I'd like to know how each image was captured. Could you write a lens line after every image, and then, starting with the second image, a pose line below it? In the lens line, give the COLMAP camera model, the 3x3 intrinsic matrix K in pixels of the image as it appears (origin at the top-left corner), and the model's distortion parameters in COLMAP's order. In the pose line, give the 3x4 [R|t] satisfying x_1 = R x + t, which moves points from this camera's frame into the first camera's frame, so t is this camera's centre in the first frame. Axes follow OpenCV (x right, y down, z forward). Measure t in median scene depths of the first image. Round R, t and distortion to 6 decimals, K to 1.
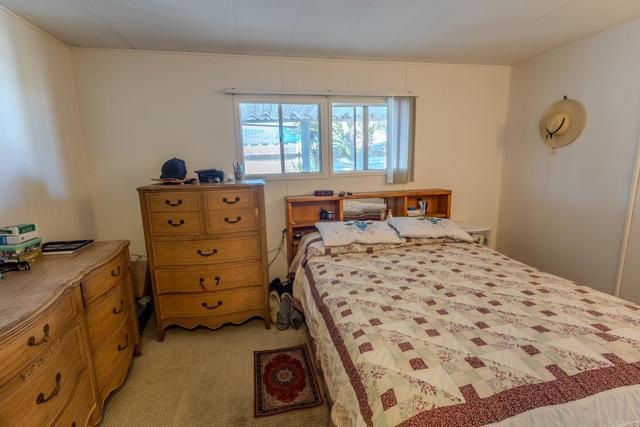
lens RADIAL K [[301.5, 0, 318.2], [0, 301.5, 214.1], [0, 0, 1]] dist [-0.000140, -0.000144]
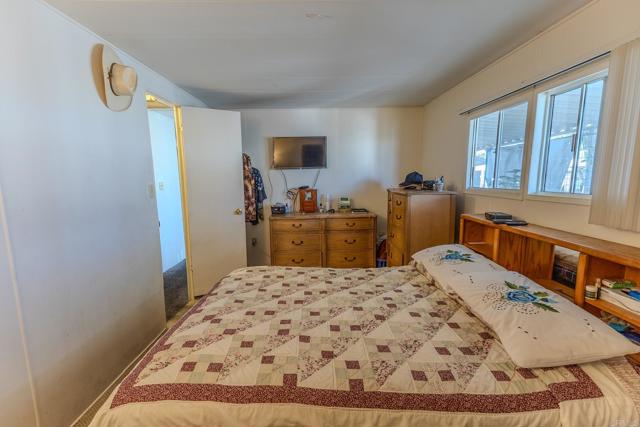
lens RADIAL K [[290.6, 0, 317.8], [0, 290.6, 217.6], [0, 0, 1]] dist [0.023224, 0.000411]
pose [[-0.187280, 0.169408, -0.967588, 1.314238], [-0.157465, 0.967101, 0.199801, -0.226753], [0.969603, 0.189780, -0.154443, 1.019494]]
